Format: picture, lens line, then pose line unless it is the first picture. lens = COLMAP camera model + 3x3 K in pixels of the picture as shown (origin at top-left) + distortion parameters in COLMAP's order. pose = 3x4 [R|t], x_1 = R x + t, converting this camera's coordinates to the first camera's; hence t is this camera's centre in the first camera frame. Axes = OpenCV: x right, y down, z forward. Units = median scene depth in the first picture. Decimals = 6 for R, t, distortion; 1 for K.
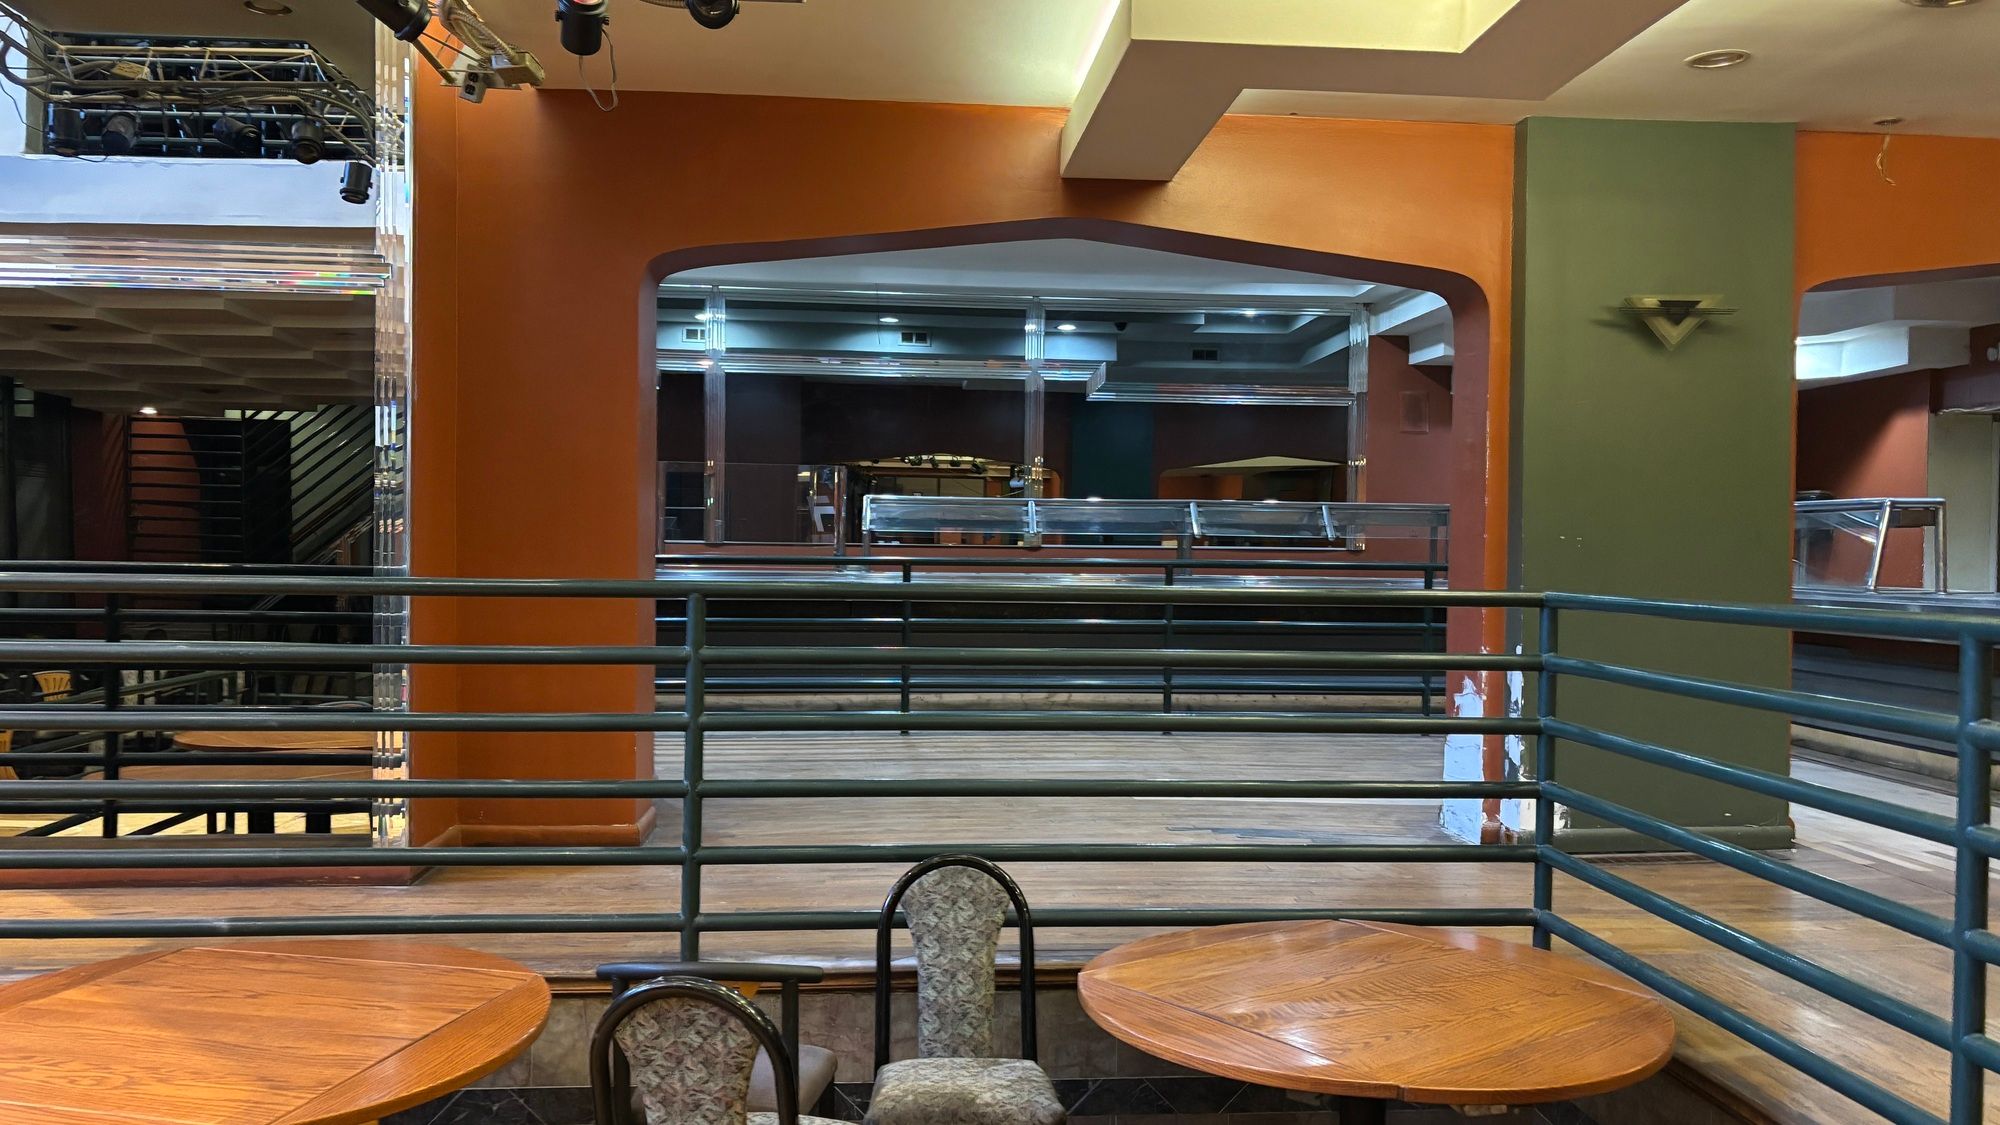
lens RADIAL K [[1461.3, 0, 1011.1], [0, 1461.3, 573.9], [0, 0, 1]] dist [0.034648, -0.059718]
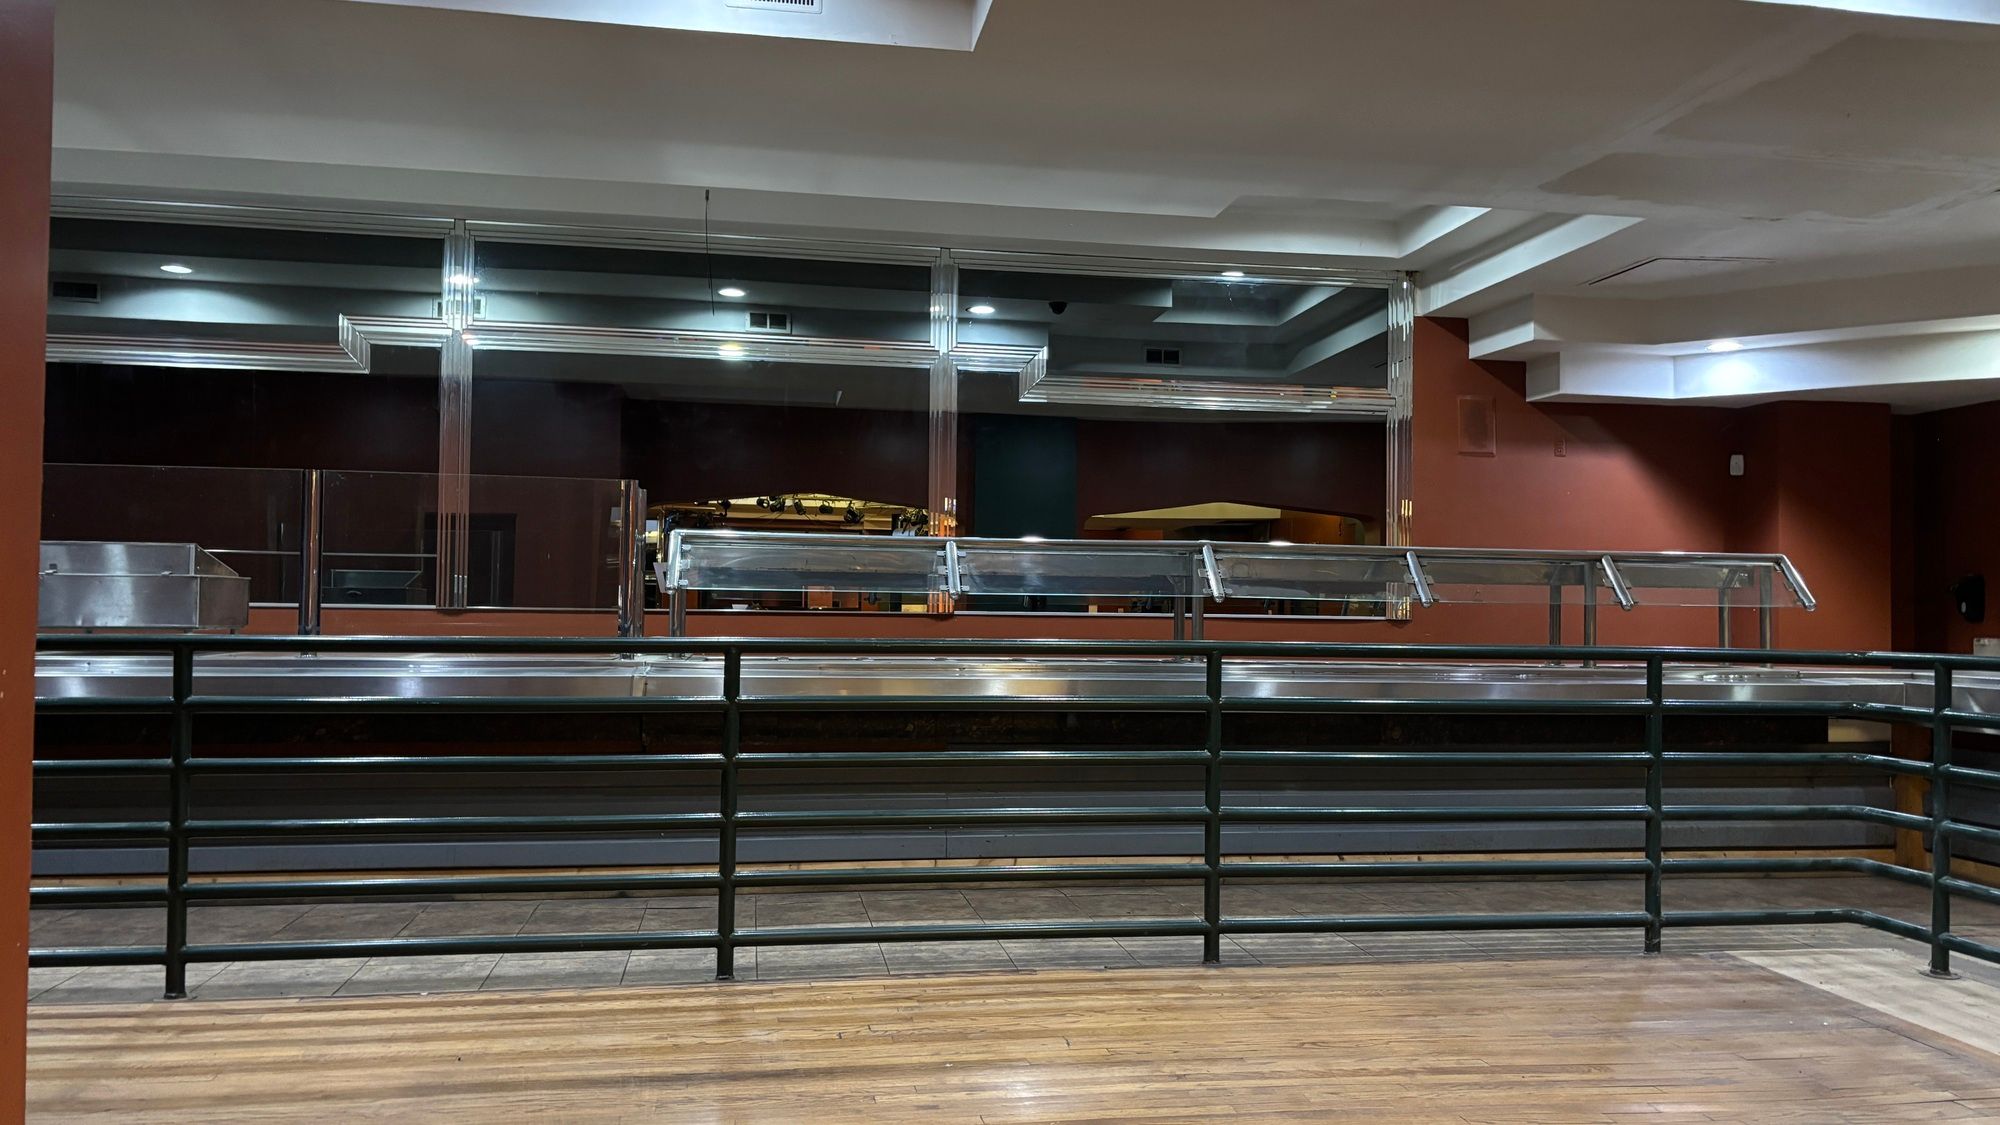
lens RADIAL K [[1461.3, 0, 1011.3], [0, 1461.3, 572.8], [0, 0, 1]] dist [0.034648, -0.059718]
pose [[0.996135, 0.003186, 0.087782, -0.013862], [0.000692, 0.999026, -0.044115, -0.009369], [-0.087837, 0.044005, 0.995162, 0.381250]]
